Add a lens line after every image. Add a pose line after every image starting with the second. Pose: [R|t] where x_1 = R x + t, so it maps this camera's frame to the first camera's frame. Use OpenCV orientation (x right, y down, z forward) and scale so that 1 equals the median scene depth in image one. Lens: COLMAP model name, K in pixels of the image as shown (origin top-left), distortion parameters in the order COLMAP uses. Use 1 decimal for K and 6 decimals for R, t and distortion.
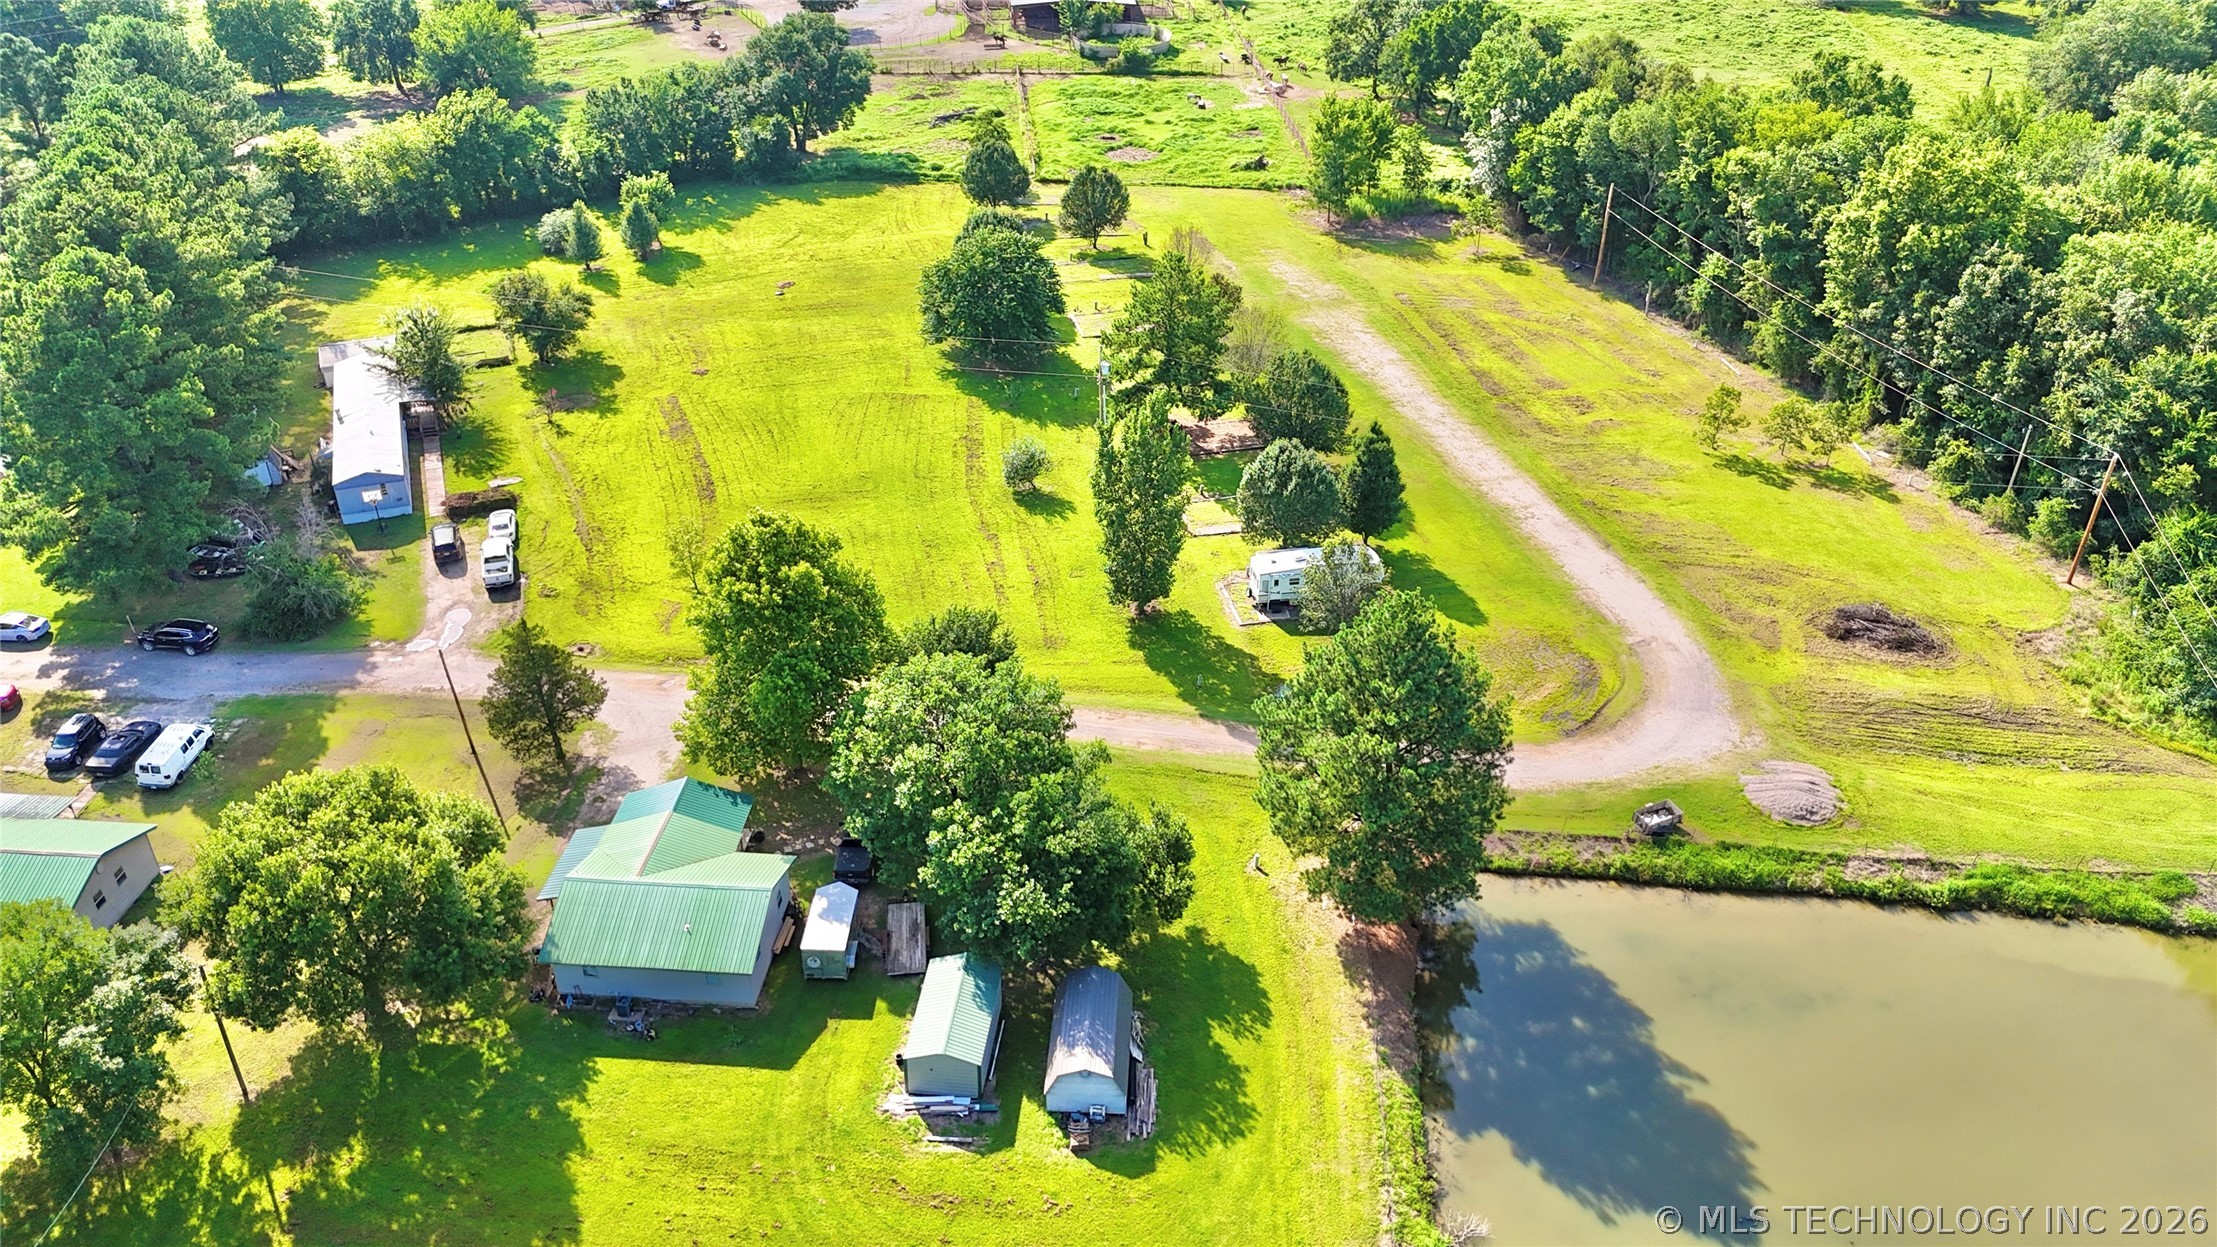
lens RADIAL K [[1629.4, 0, 1107.2], [0, 1629.4, 625.3], [0, 0, 1]] dist [0.067345, -0.069755]
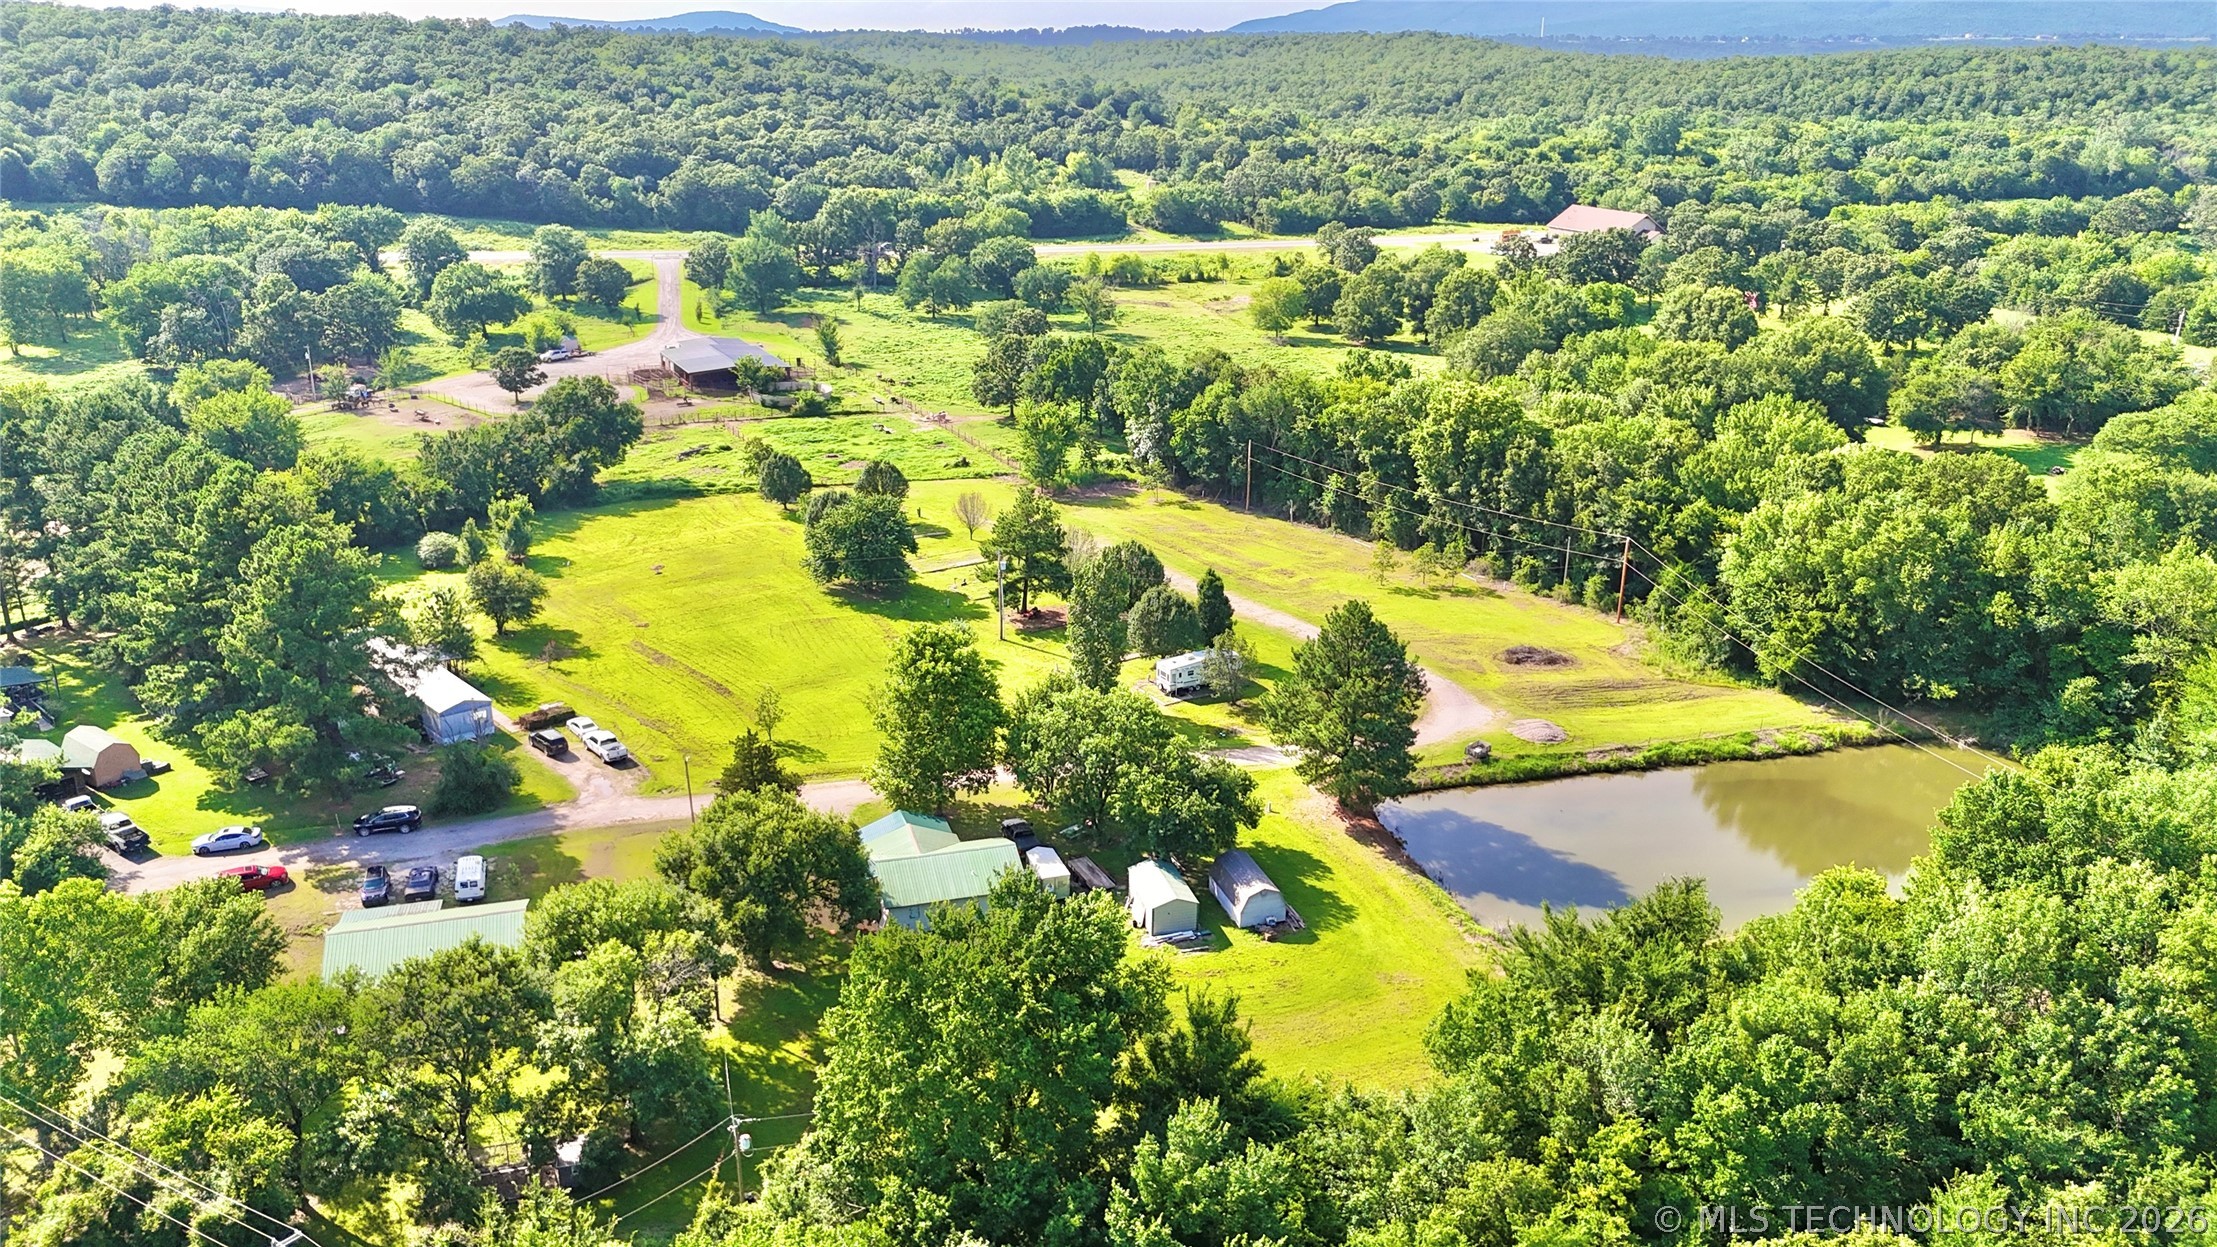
lens RADIAL K [[1629.4, 0, 1110.5], [0, 1629.4, 630.3], [0, 0, 1]] dist [0.067345, -0.069755]
pose [[0.930920, -0.114994, 0.346648, -0.470633], [0.190769, 0.962469, -0.193027, 0.211632], [-0.311441, 0.245823, 0.917919, -0.338618]]
